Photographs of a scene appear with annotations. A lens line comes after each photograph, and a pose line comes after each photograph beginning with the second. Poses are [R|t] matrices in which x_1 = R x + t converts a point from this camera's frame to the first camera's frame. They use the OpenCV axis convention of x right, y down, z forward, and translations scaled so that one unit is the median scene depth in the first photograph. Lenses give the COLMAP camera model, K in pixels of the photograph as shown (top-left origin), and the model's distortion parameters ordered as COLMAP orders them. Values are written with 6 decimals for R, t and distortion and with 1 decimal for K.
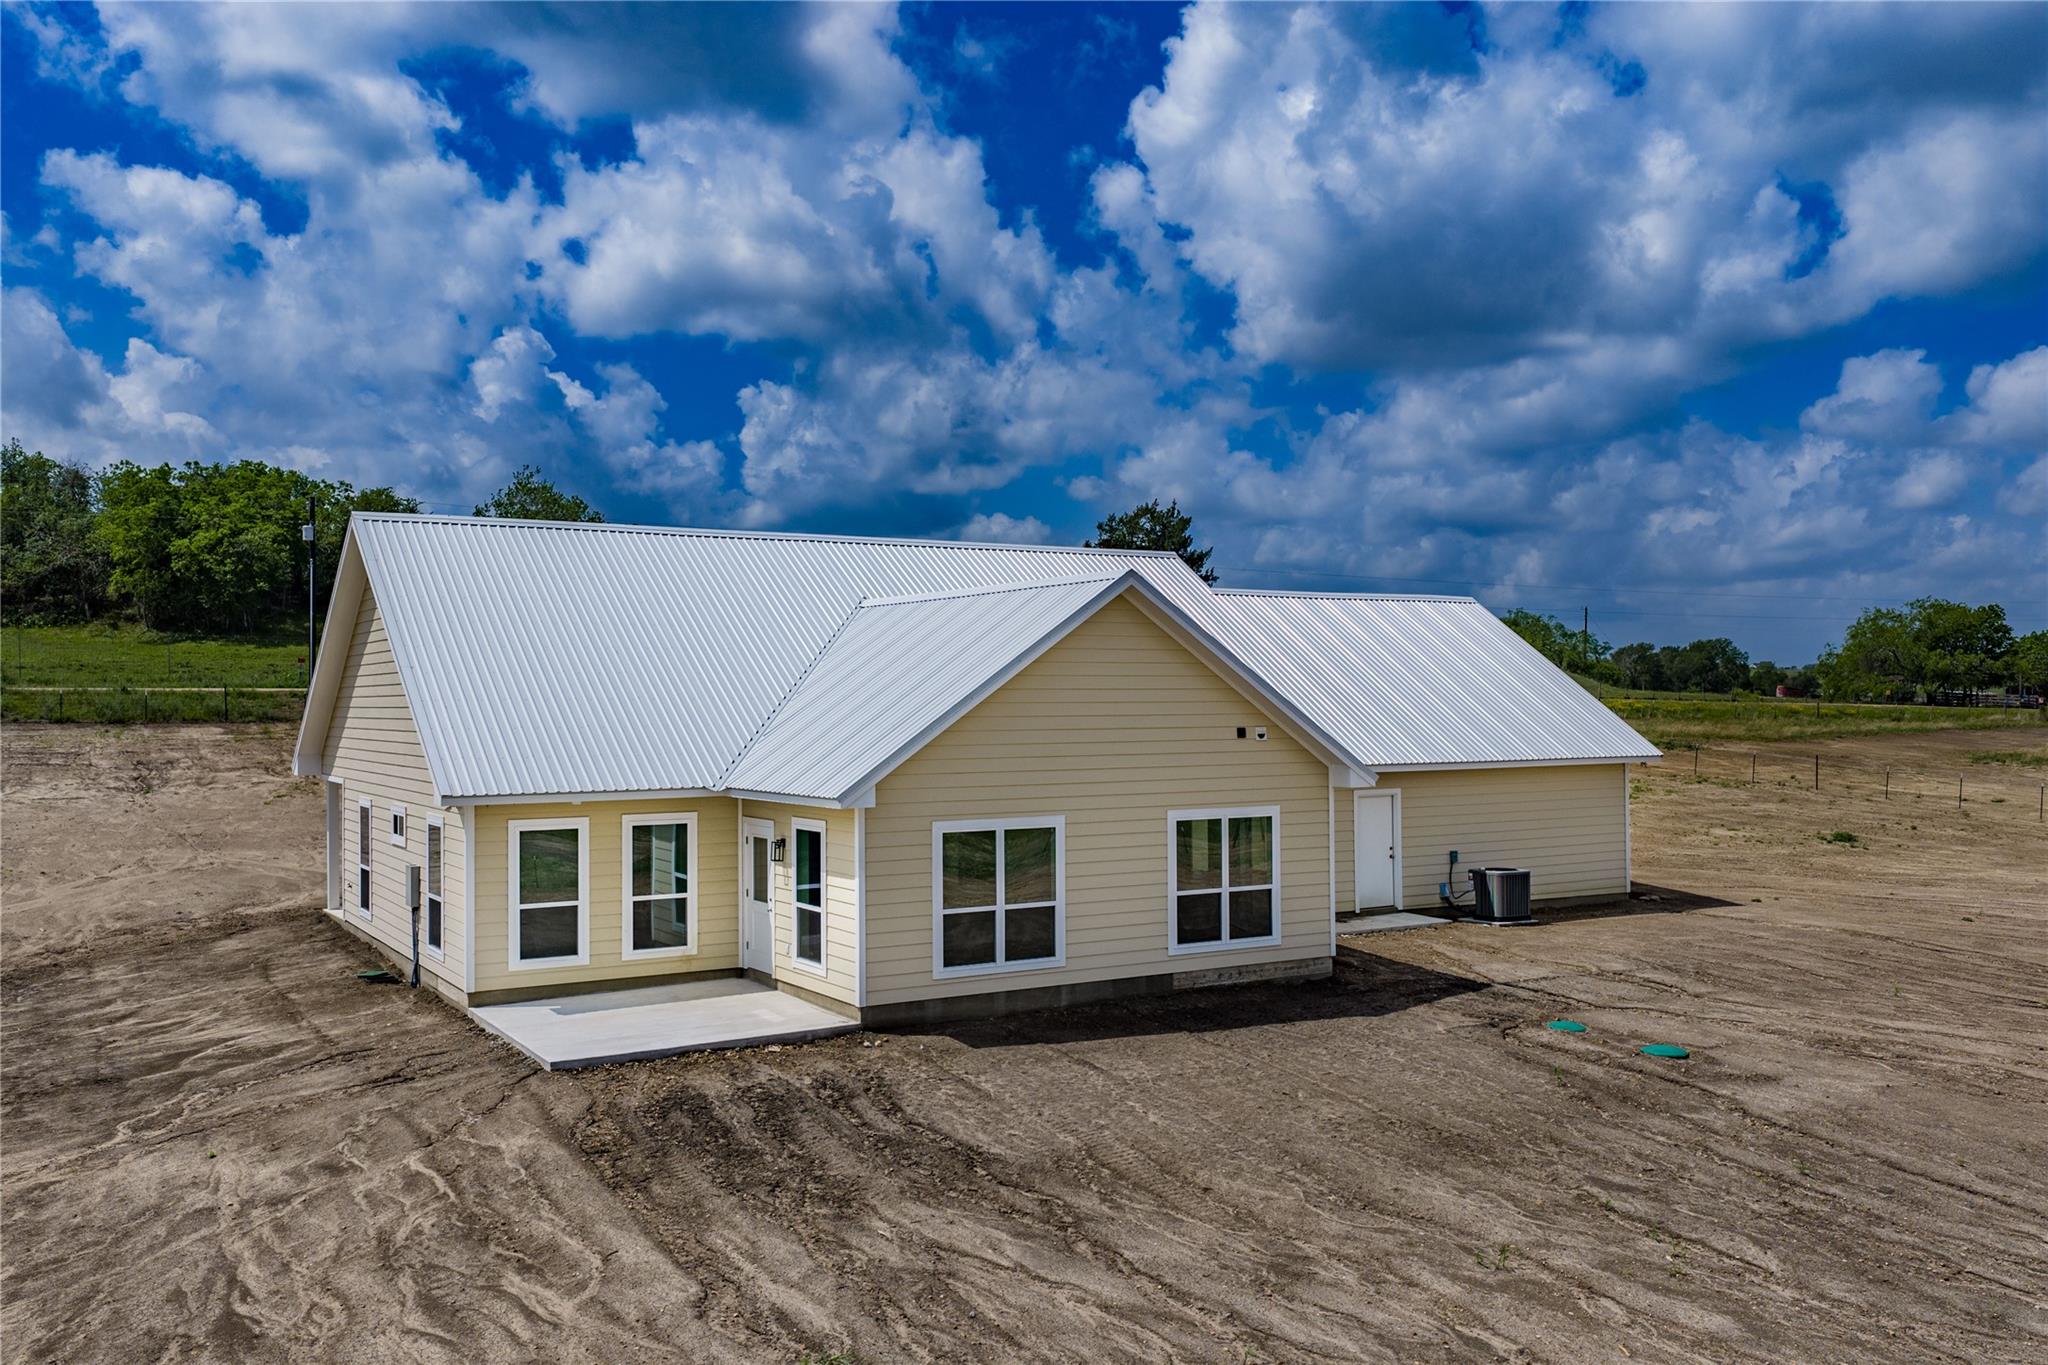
lens RADIAL K [[1683.0, 0, 1033.5], [0, 1683.0, 768.7], [0, 0, 1]] dist [0.012612, -0.036146]
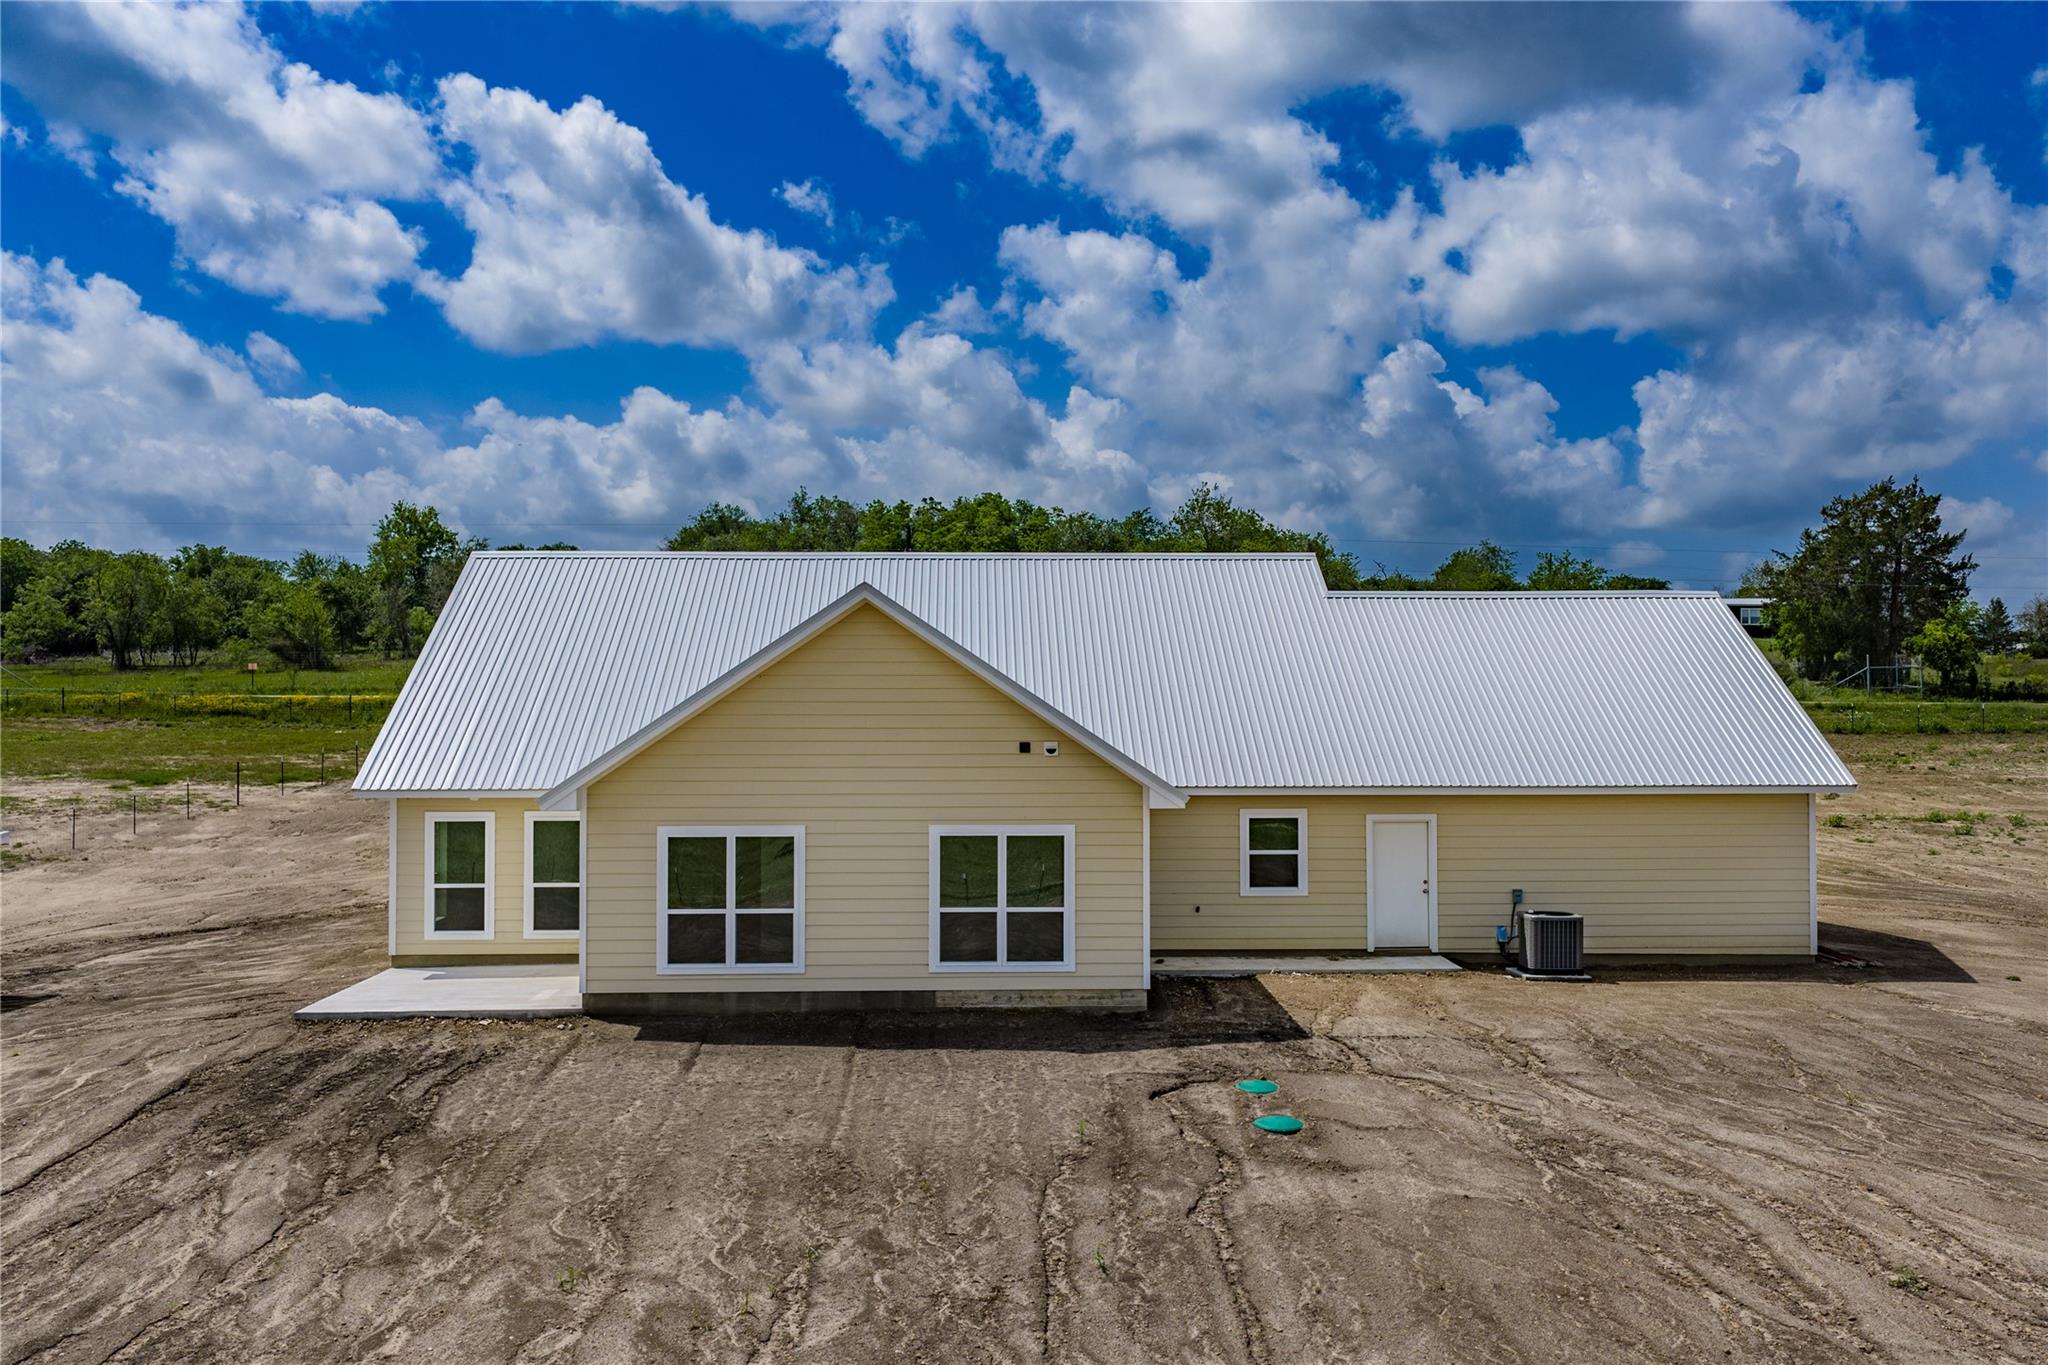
lens RADIAL K [[1714.0, 0, 1024.0], [0, 1714.0, 682.5], [0, 0, 1]] dist [0.007770, -0.012113]
pose [[0.871955, -0.004666, -0.489564, 0.622164], [-0.022737, 0.998490, -0.050014, -0.009373], [0.489058, 0.054742, 0.870532, 0.145378]]
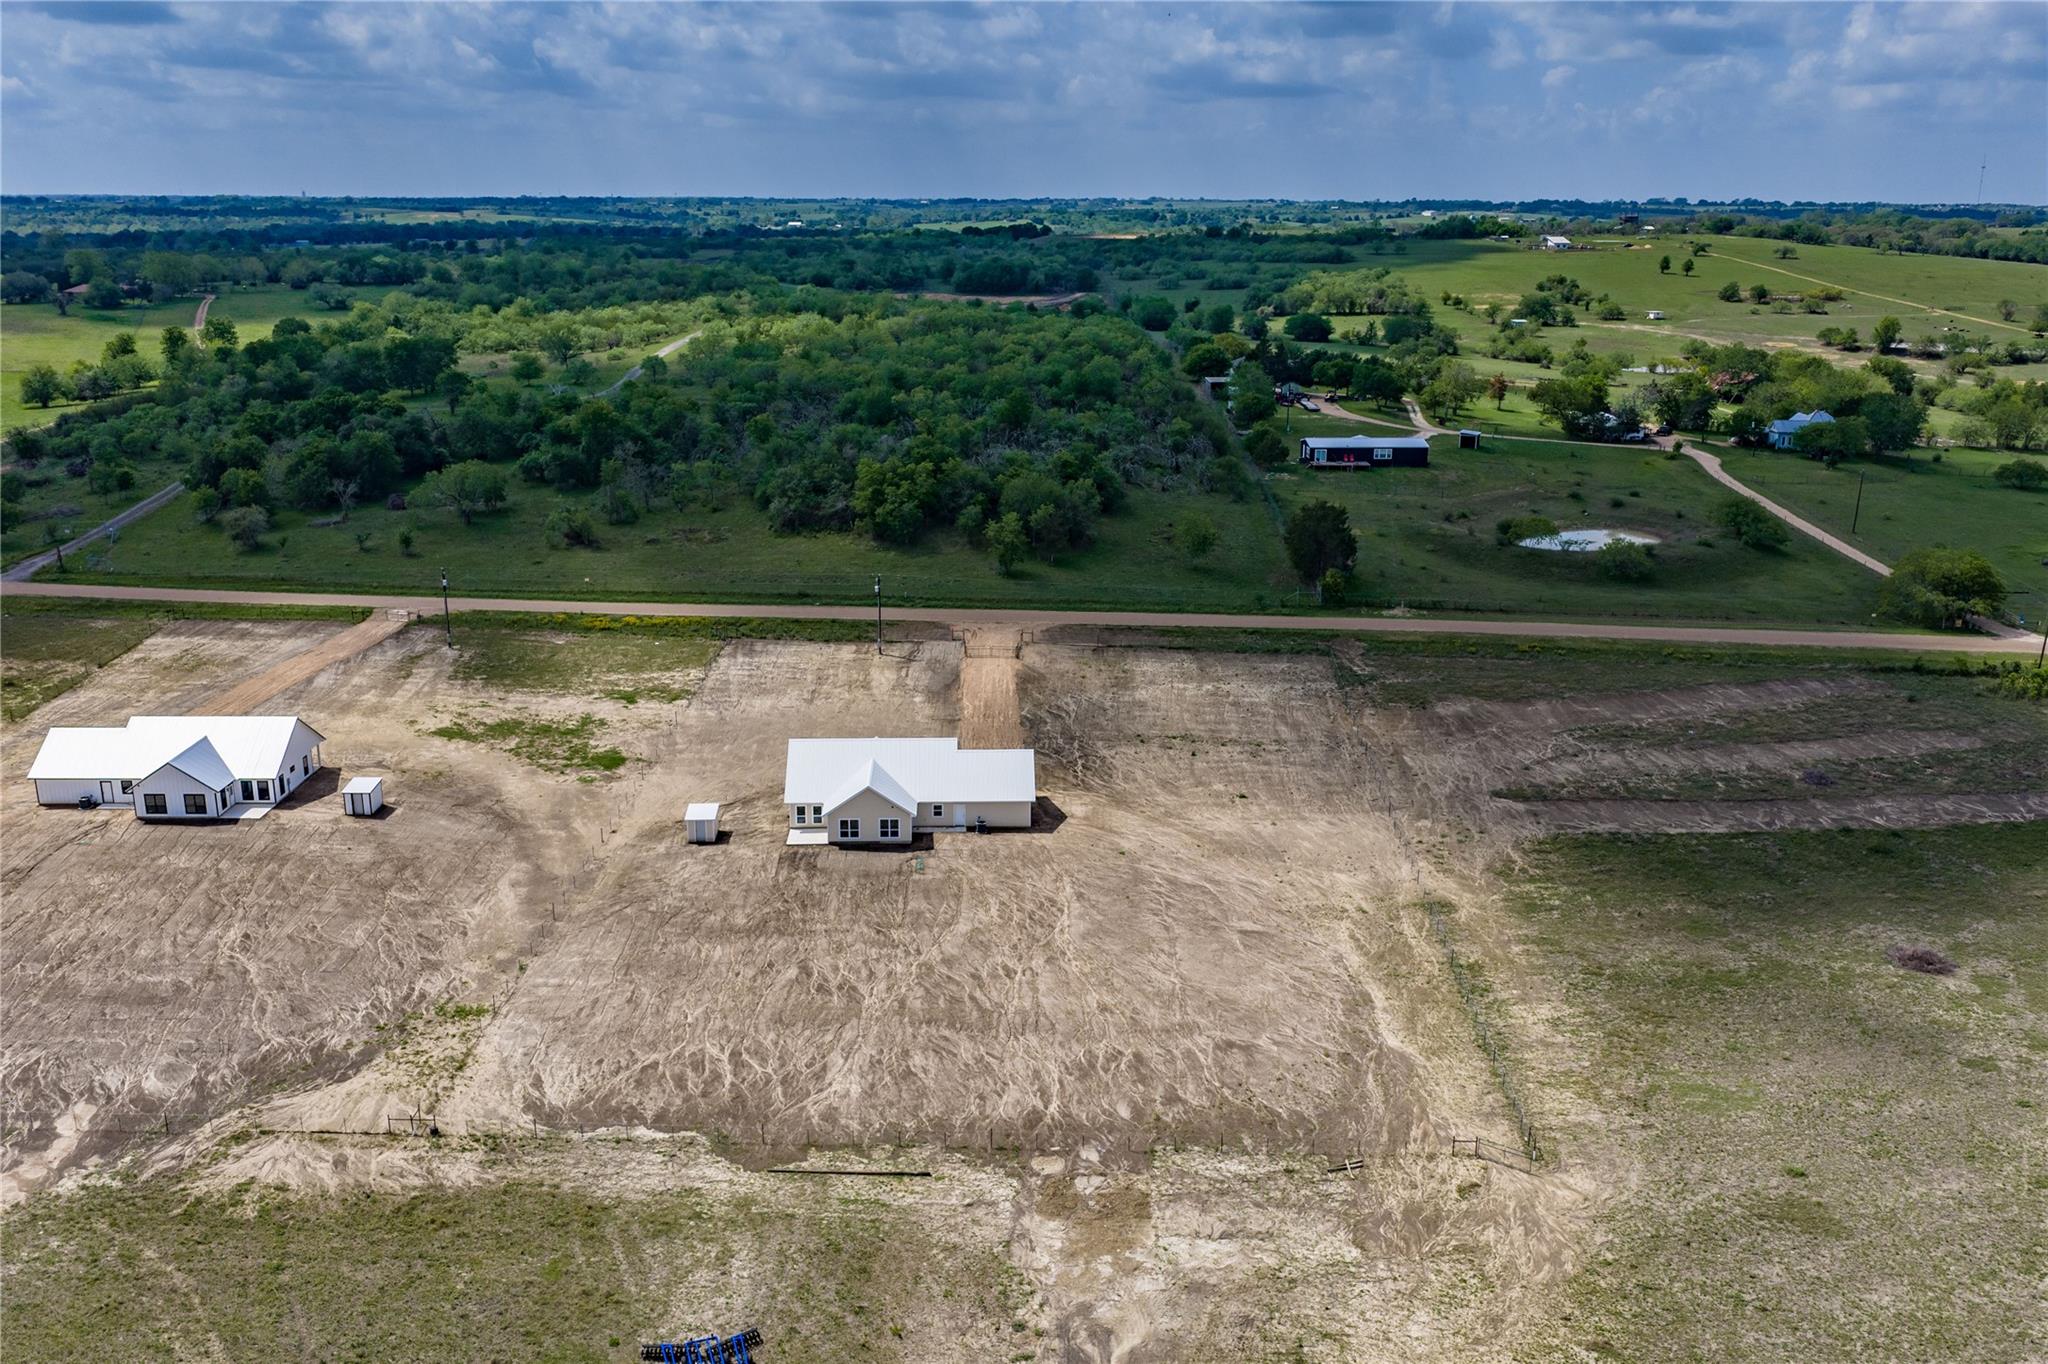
lens RADIAL K [[1714.0, 0, 1024.0], [0, 1714.0, 682.0], [0, 0, 1]] dist [0.007770, -0.012113]
pose [[0.871799, 0.141225, -0.469065, 3.721150], [-0.028309, 0.970466, 0.239572, -2.159747], [0.489045, -0.195580, 0.850049, -4.428739]]
